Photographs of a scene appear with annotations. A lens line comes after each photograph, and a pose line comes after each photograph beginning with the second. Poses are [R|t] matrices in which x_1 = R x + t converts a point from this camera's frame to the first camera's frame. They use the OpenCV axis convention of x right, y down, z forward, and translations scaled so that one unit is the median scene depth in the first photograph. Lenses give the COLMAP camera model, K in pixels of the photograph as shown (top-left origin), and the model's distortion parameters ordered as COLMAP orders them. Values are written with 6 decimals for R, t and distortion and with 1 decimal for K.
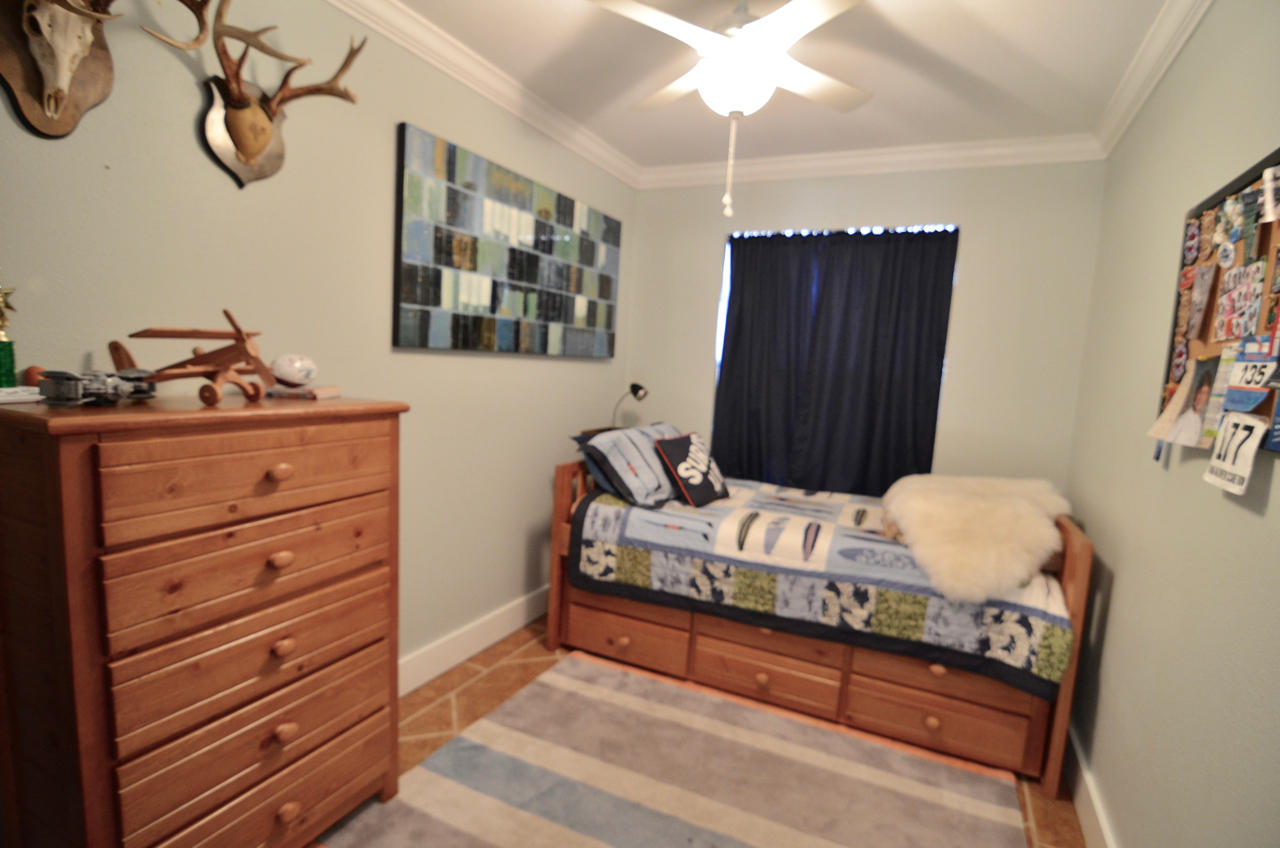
lens RADIAL K [[611.7, 0, 642.5], [0, 611.7, 427.4], [0, 0, 1]] dist [-0.010739, -0.006964]
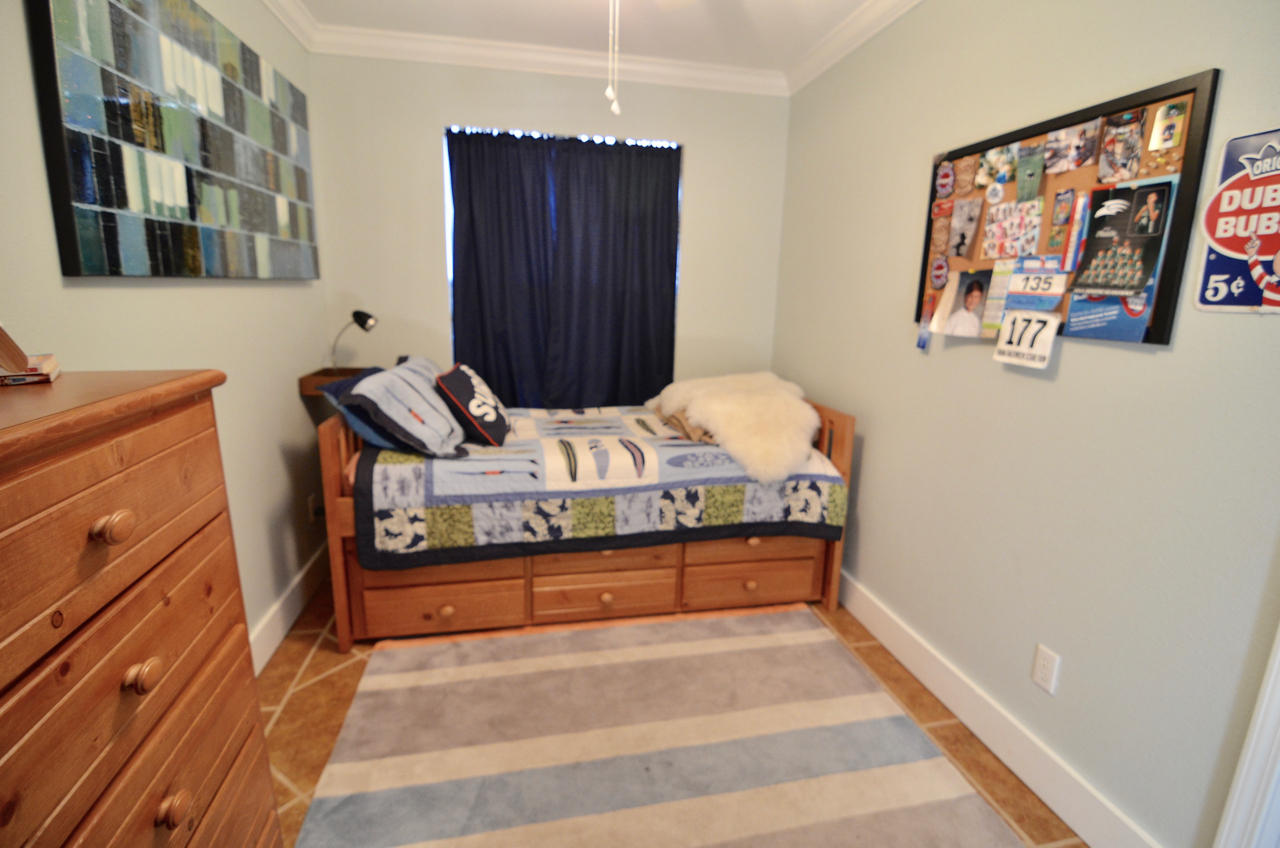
lens RADIAL K [[611.7, 0, 640.9], [0, 611.7, 428.3], [0, 0, 1]] dist [-0.010739, -0.006964]
pose [[0.799115, -0.170464, 0.576505, -0.294467], [0.086078, 0.981520, 0.170904, -0.036103], [-0.594984, -0.086947, 0.799020, 0.172956]]
